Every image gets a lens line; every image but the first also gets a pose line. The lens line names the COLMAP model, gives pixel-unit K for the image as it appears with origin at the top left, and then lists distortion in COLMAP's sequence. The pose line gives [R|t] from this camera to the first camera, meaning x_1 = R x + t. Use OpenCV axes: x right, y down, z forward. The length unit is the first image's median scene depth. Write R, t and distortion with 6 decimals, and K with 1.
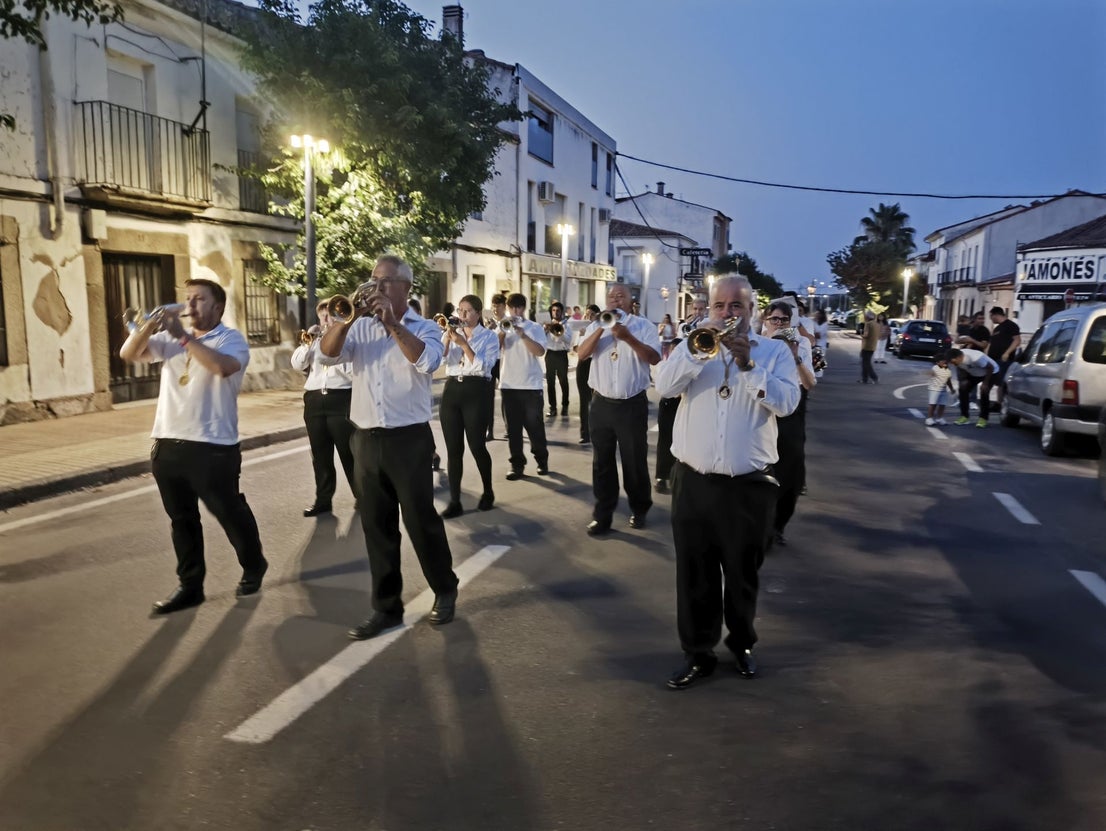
lens RADIAL K [[859.9, 0, 538.6], [0, 859.9, 419.1], [0, 0, 1]] dist [0.119187, -0.145826]
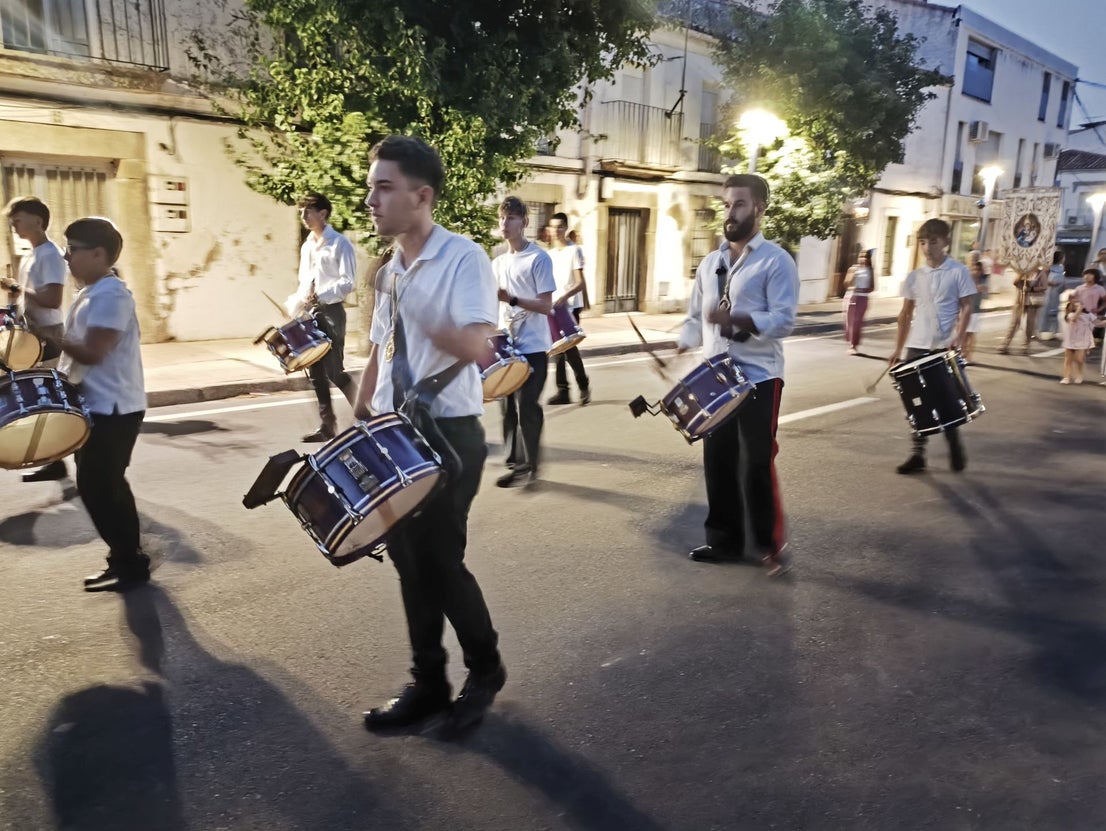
lens RADIAL K [[859.9, 0, 538.6], [0, 859.9, 419.1], [0, 0, 1]] dist [0.119187, -0.145826]
pose [[0.899496, 0.095972, -0.426258, 0.036909], [-0.069178, 0.994555, 0.077943, 0.046380], [0.431417, -0.040622, 0.901238, -0.301718]]
